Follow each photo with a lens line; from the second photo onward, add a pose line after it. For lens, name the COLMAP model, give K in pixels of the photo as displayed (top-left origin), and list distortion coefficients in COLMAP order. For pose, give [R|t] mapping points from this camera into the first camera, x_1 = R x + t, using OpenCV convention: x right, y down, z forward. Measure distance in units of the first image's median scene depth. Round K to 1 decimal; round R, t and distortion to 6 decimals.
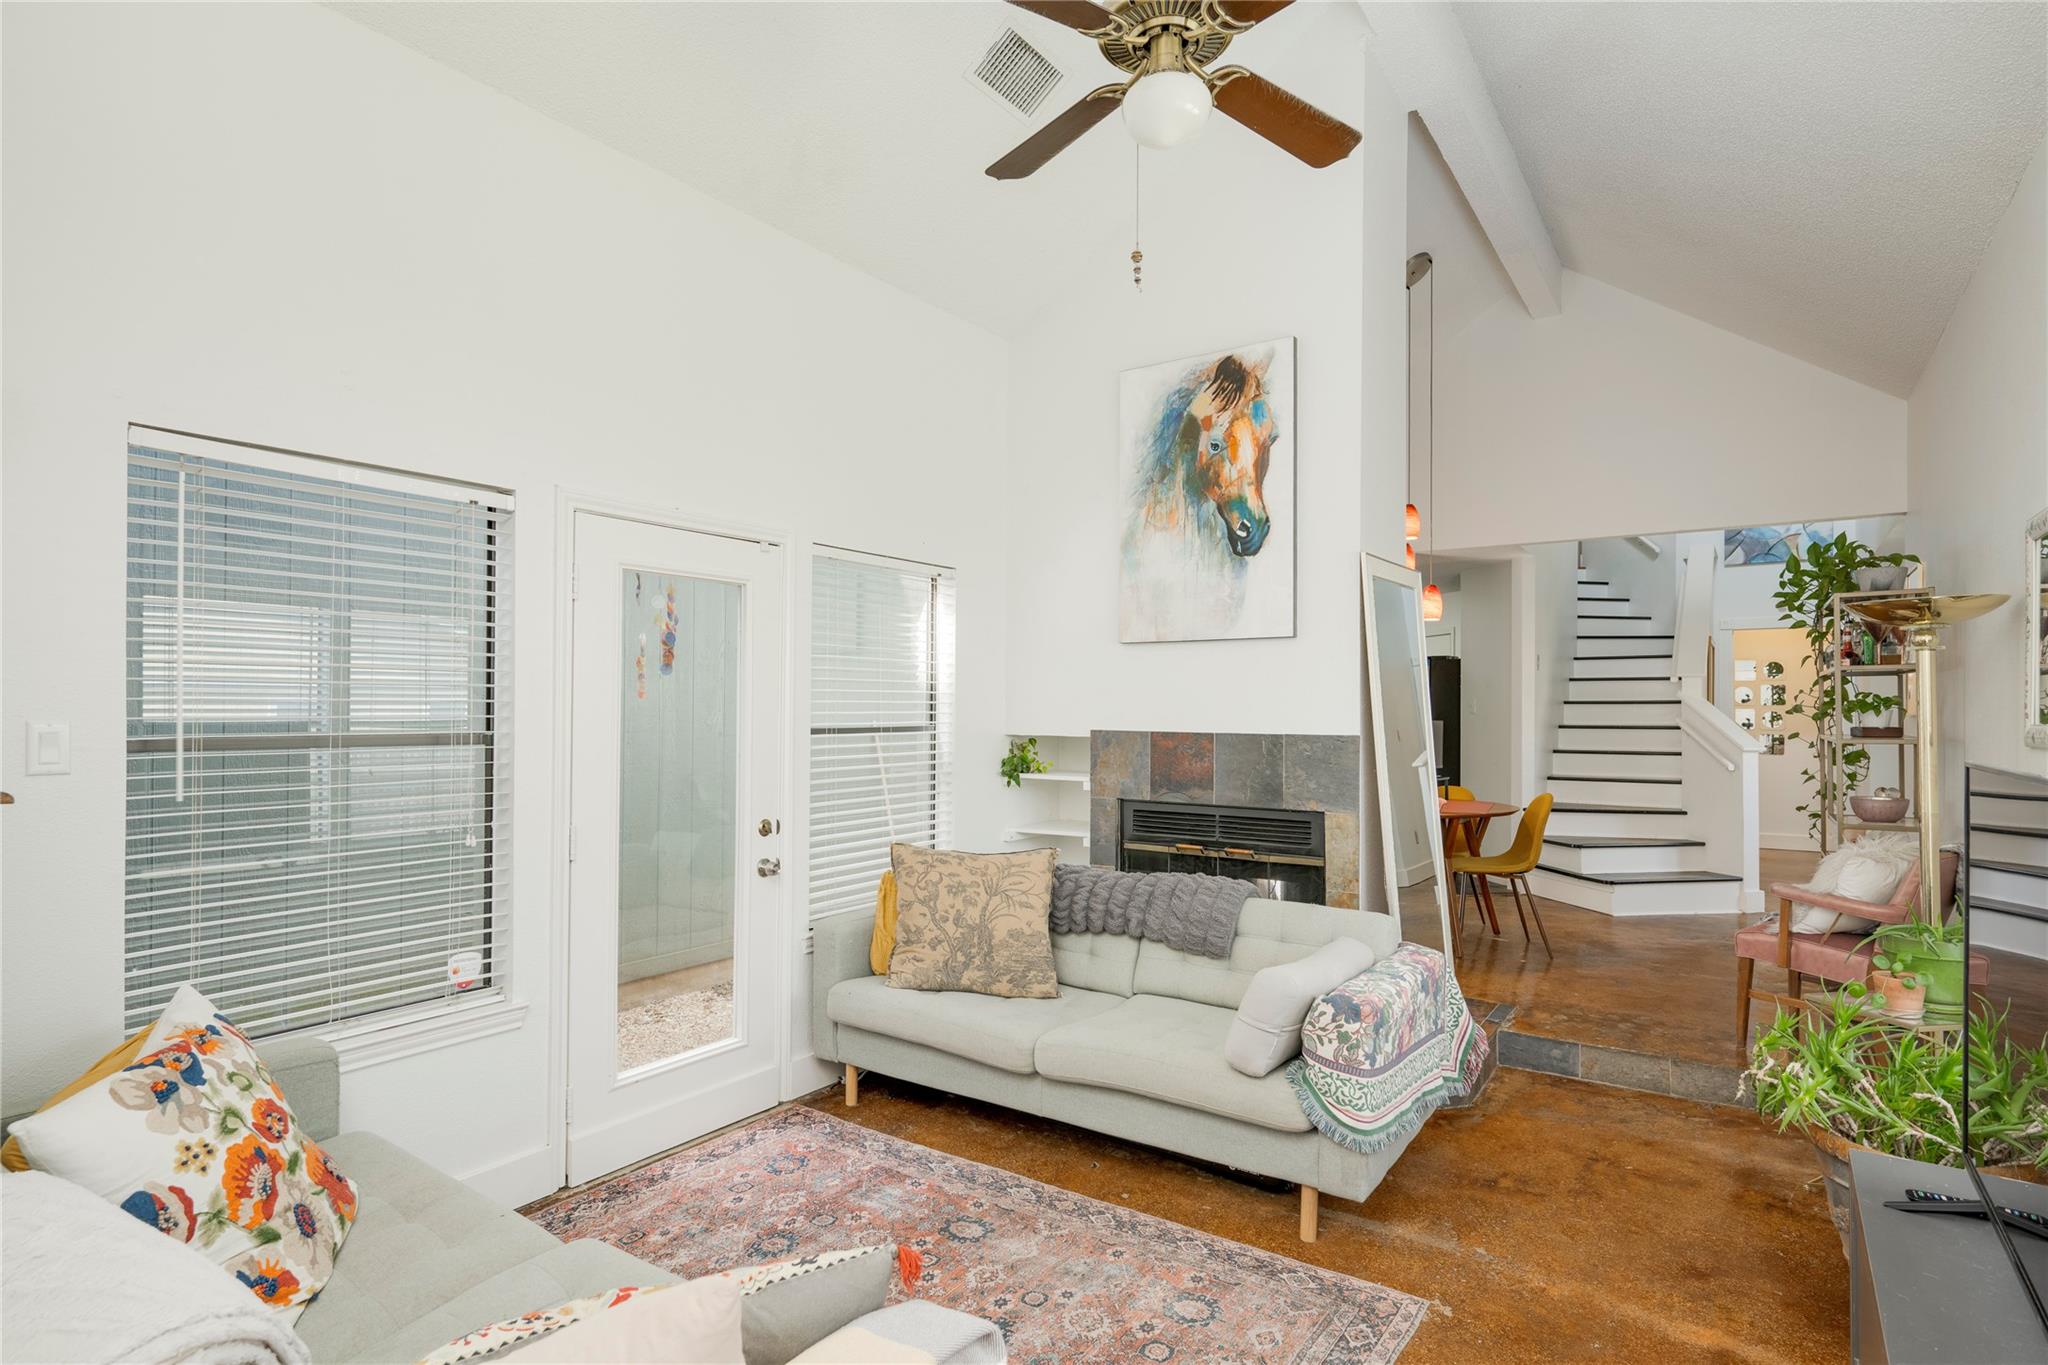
lens RADIAL K [[1057.7, 0, 1024.3], [0, 1057.7, 700.5], [0, 0, 1]] dist [-0.000647, 0.000198]
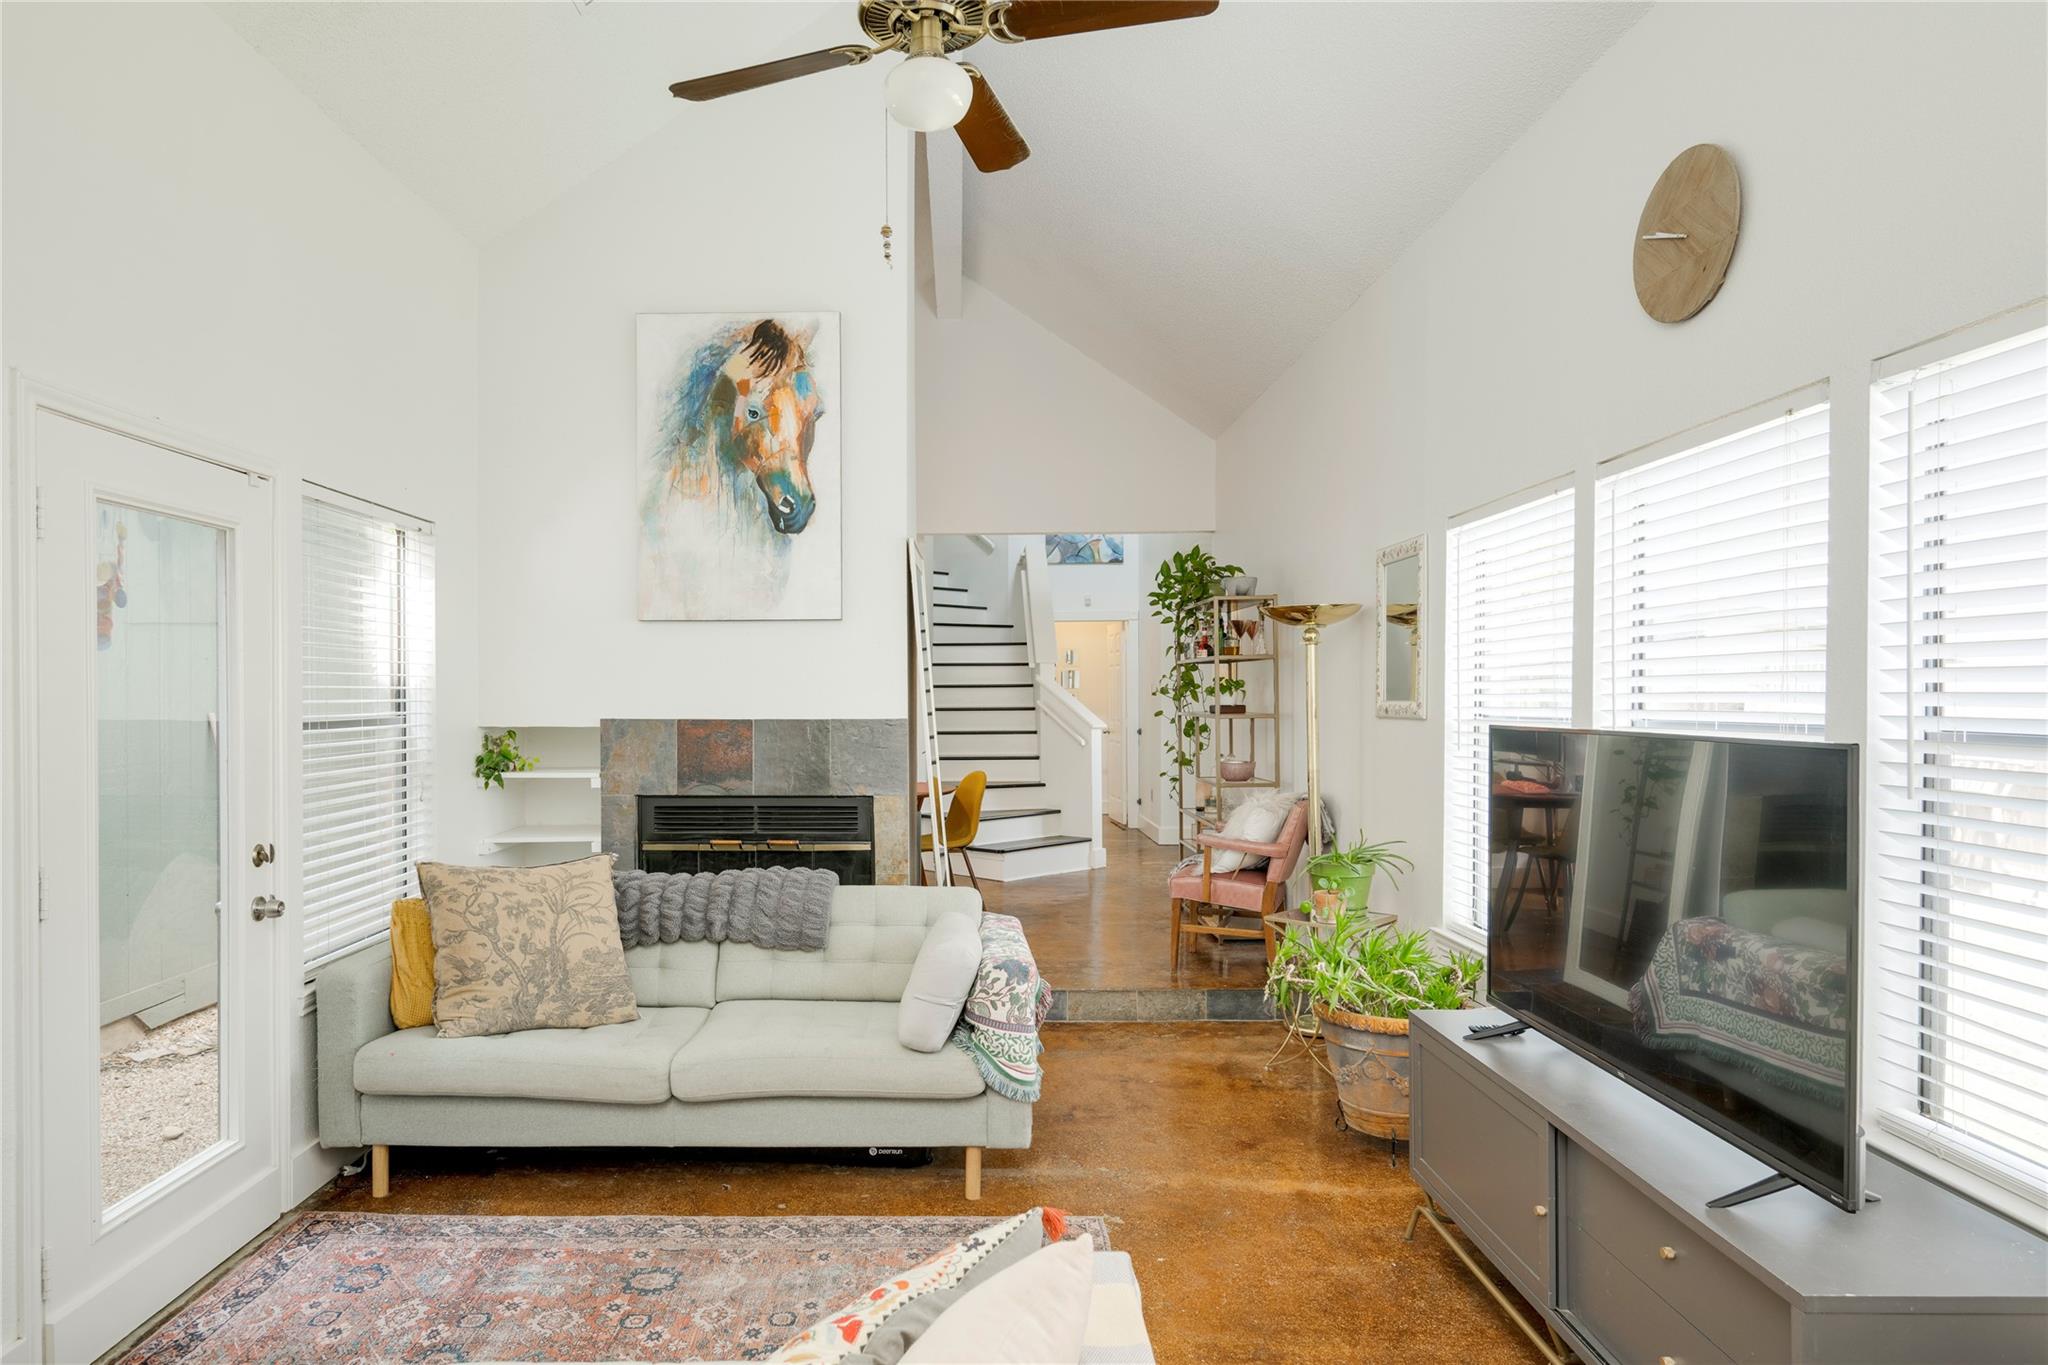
lens RADIAL K [[1146.4, 0, 1019.8], [0, 1146.4, 704.9], [0, 0, 1]] dist [-0.000807, -0.000091]
pose [[0.833069, -0.012113, 0.553036, -0.199027], [0.002542, 0.999834, 0.018069, 0.000154], [-0.553163, -0.013647, 0.832961, 0.020953]]
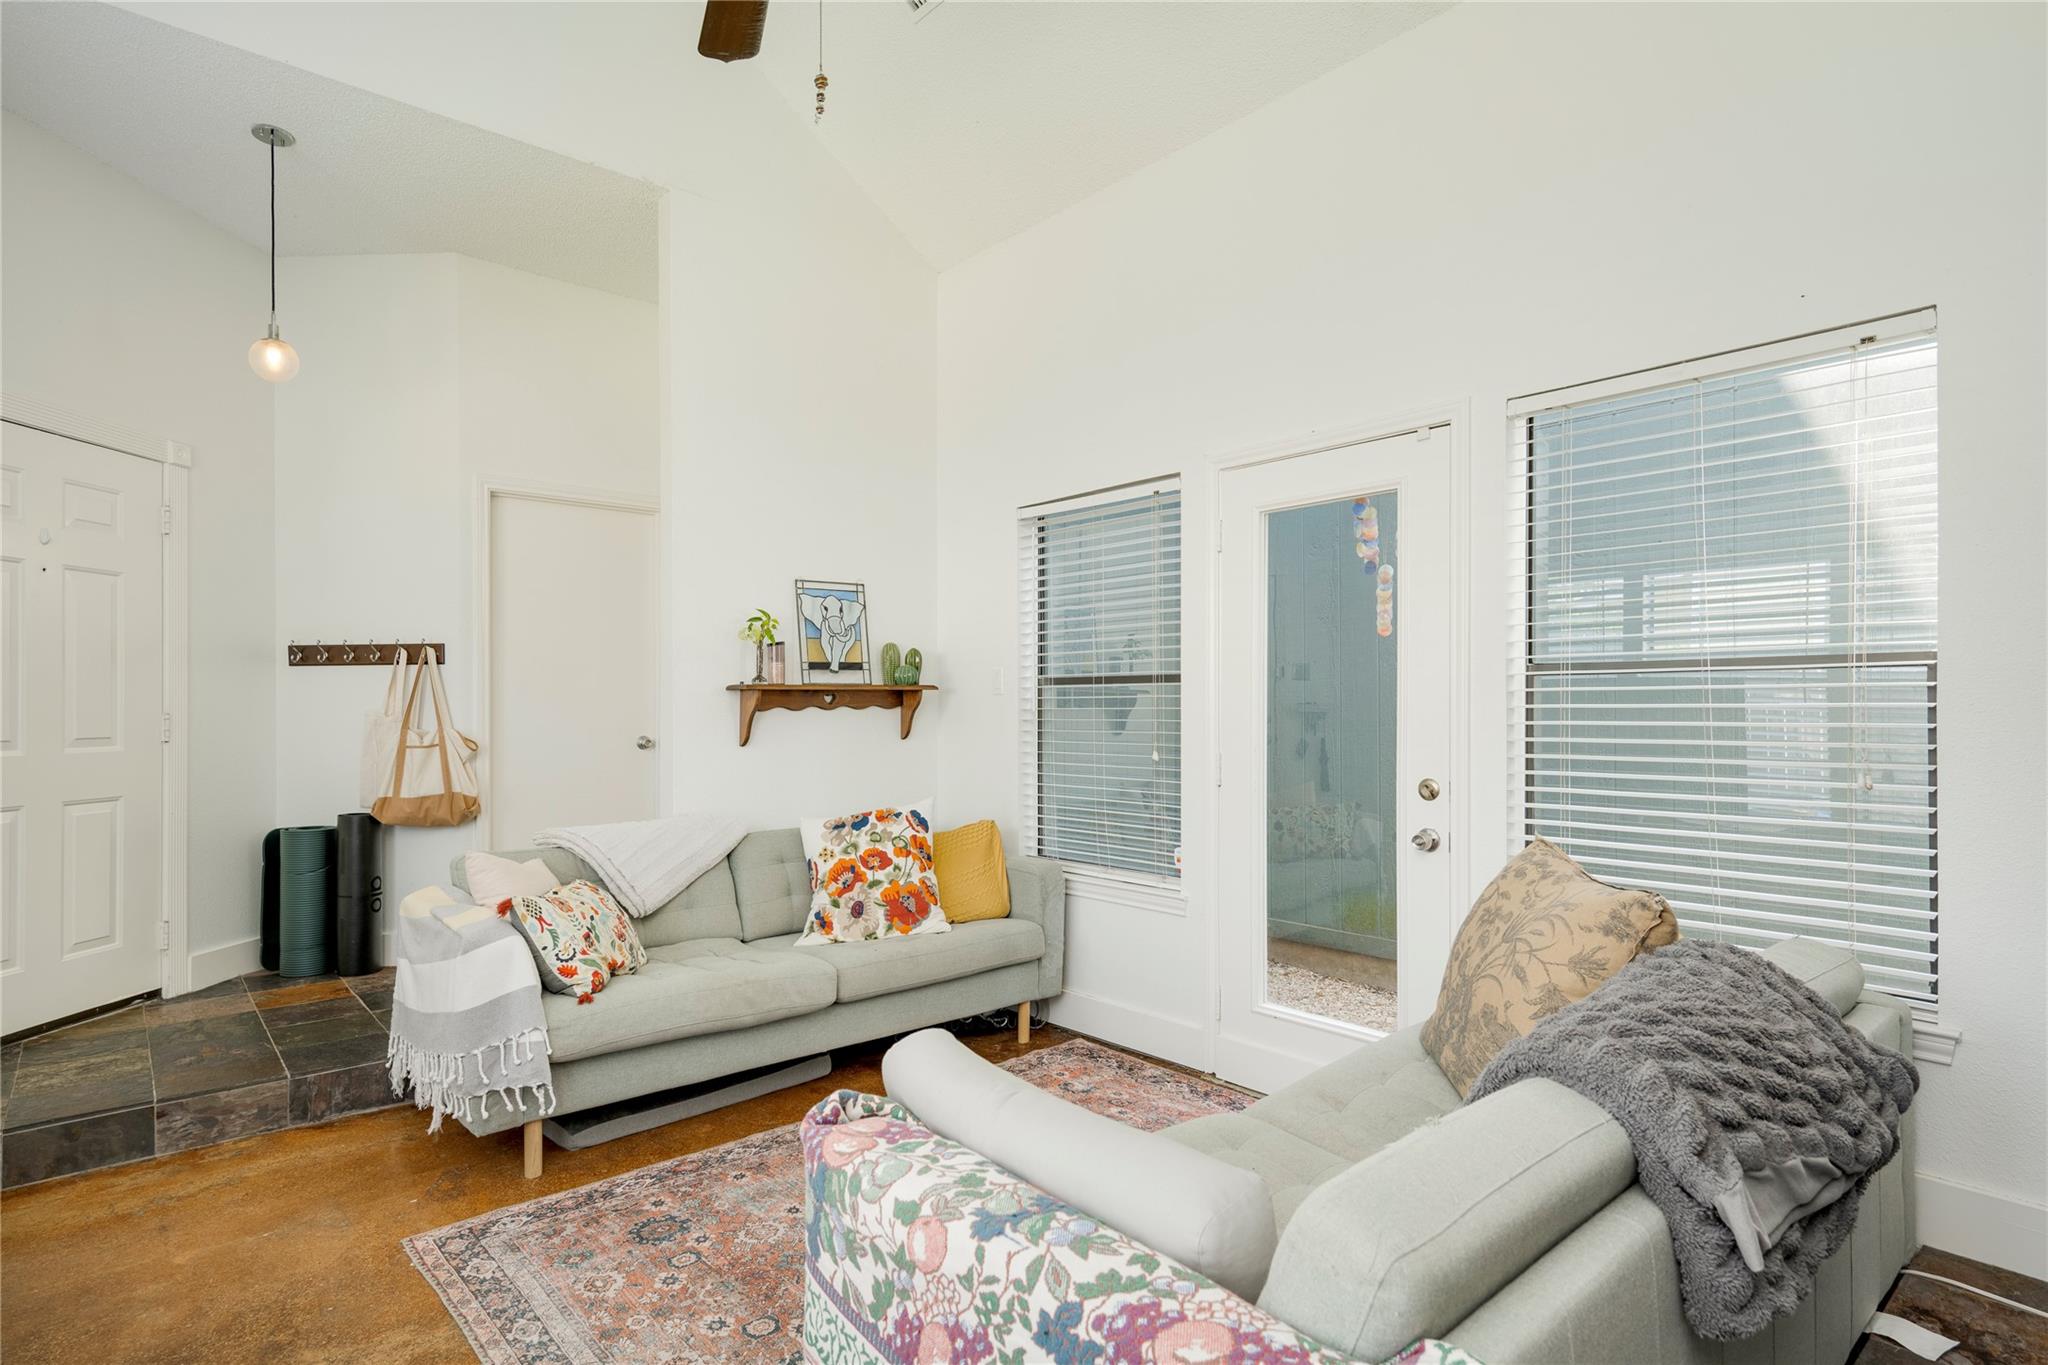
lens RADIAL K [[1057.7, 0, 1024.3], [0, 1057.7, 700.5], [0, 0, 1]] dist [-0.000647, 0.000198]
pose [[-0.244575, -0.006831, -0.969606, 0.483015], [0.006601, 0.999940, -0.008709, 0.047727], [0.969608, -0.008530, -0.244515, 0.734180]]
